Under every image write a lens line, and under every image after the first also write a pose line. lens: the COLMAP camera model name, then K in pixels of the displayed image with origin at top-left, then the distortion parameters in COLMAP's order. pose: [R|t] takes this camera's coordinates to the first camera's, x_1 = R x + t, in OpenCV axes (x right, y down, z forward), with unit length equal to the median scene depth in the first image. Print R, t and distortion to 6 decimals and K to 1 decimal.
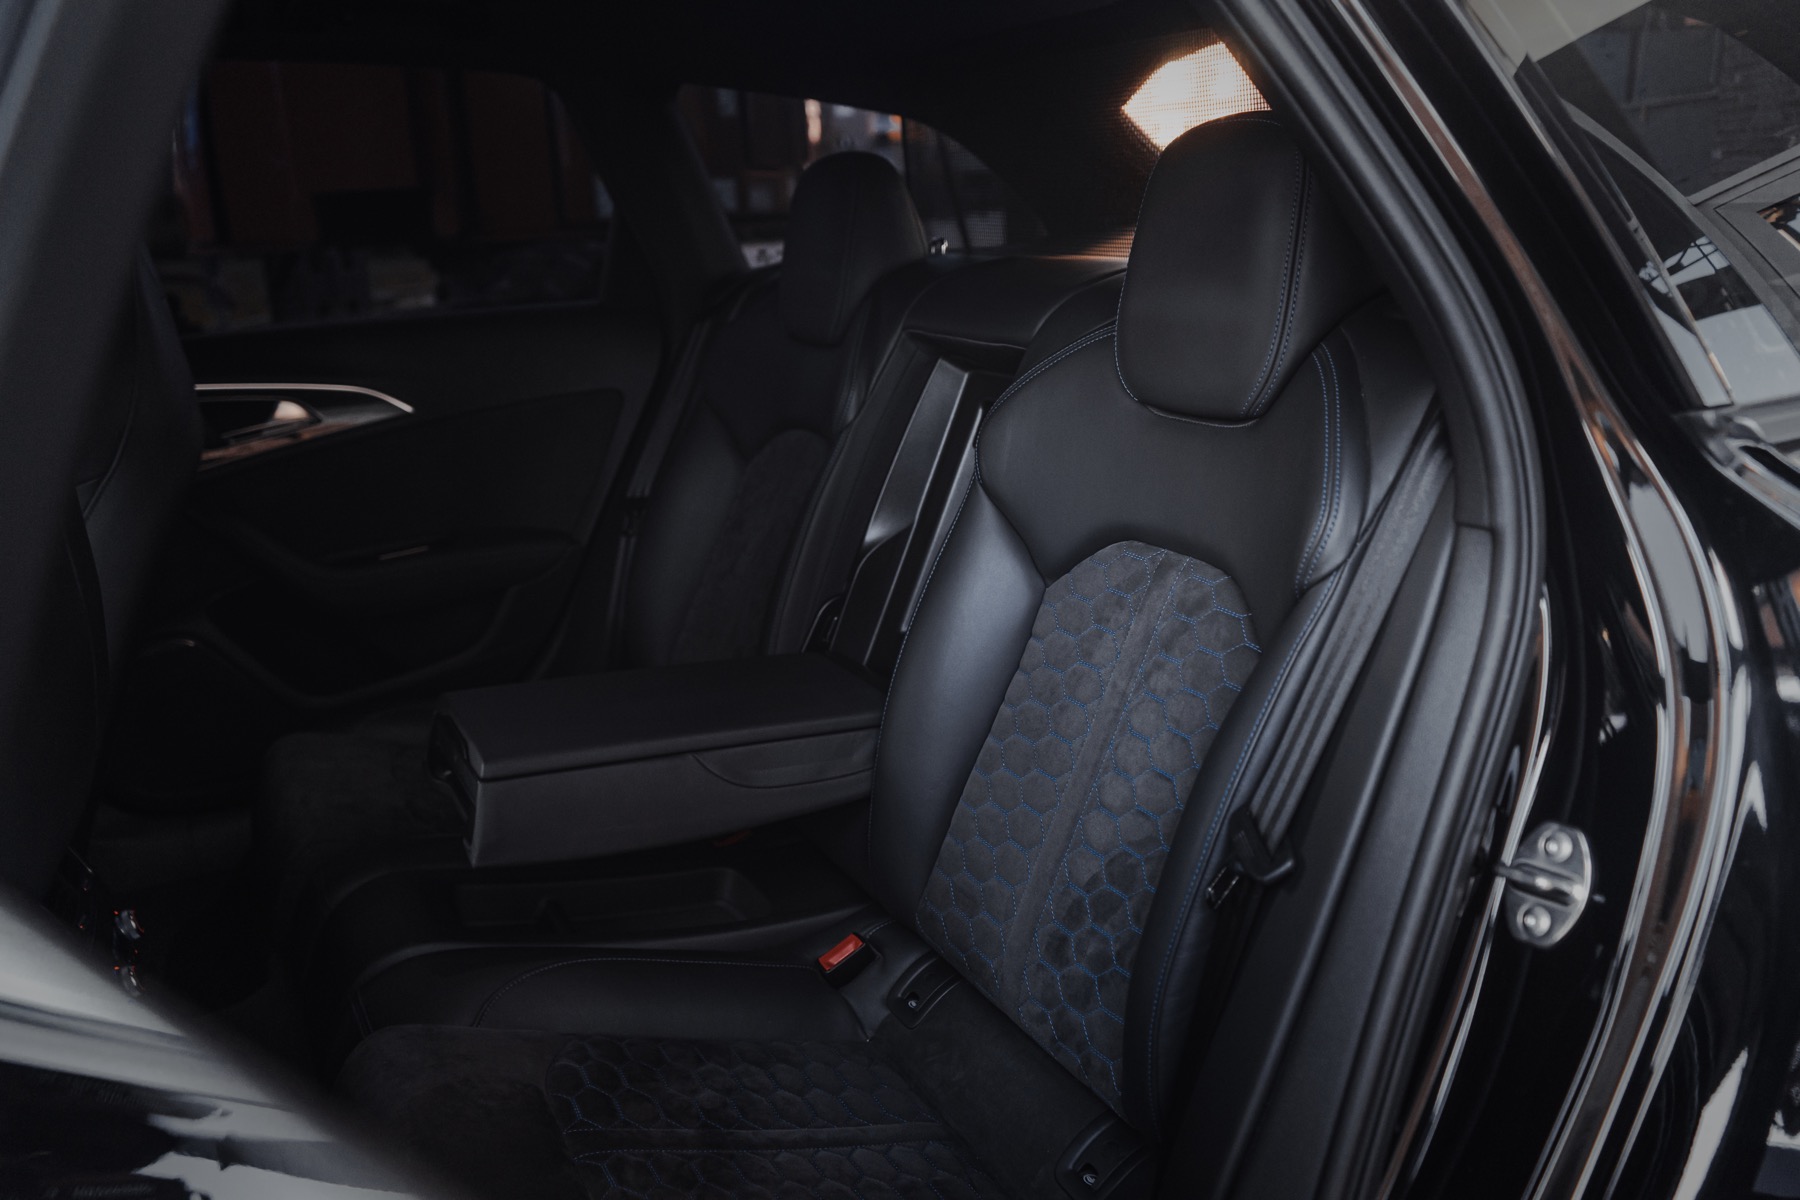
lens RADIAL K [[1459.1, 0, 900.0], [0, 1459.1, 600.0], [0, 0, 1]] dist [-0.006979, 0.003305]
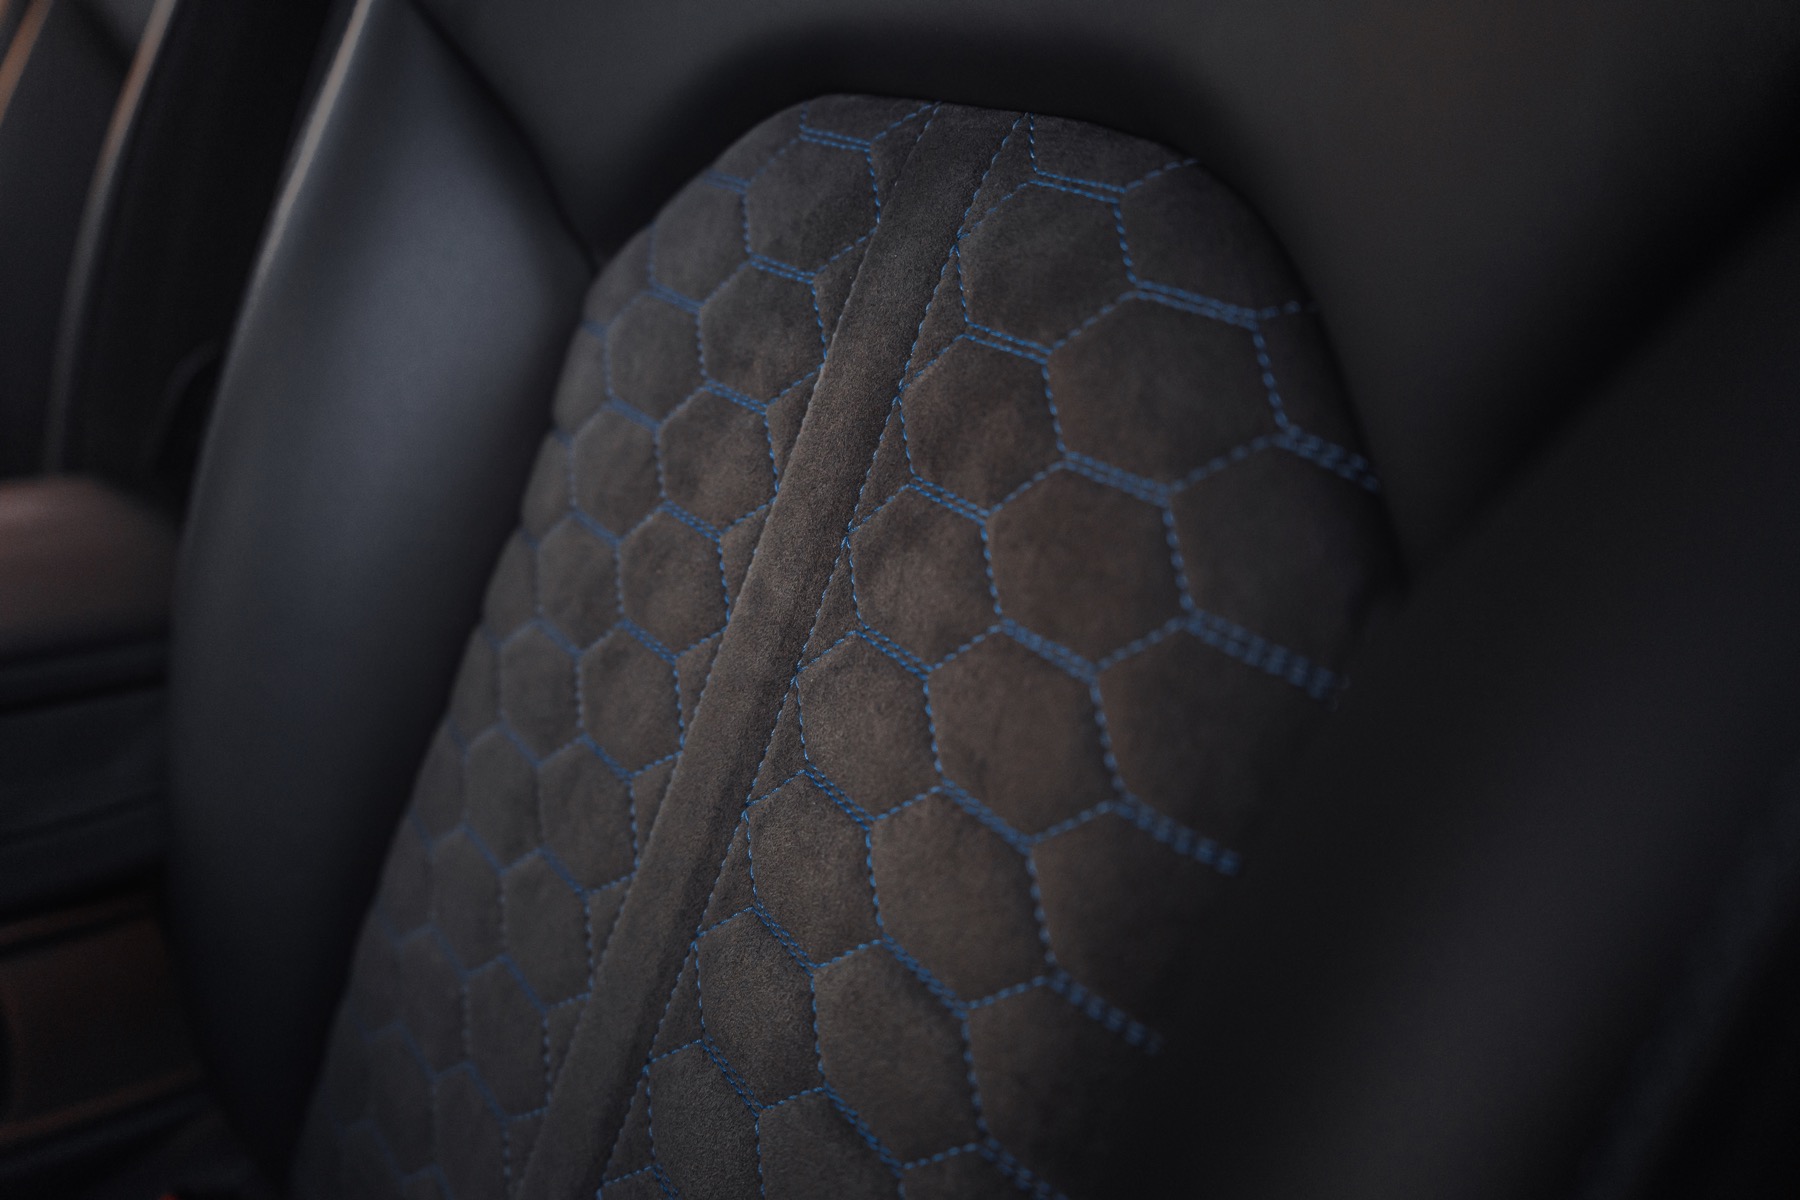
lens RADIAL K [[1459.1, 0, 900.0], [0, 1459.1, 600.0], [0, 0, 1]] dist [-0.006979, 0.003305]
pose [[0.992220, -0.023092, 0.122336, 0.140094], [0.006399, 0.990807, 0.135129, 0.021850], [-0.124332, -0.133295, 0.983247, 0.723482]]
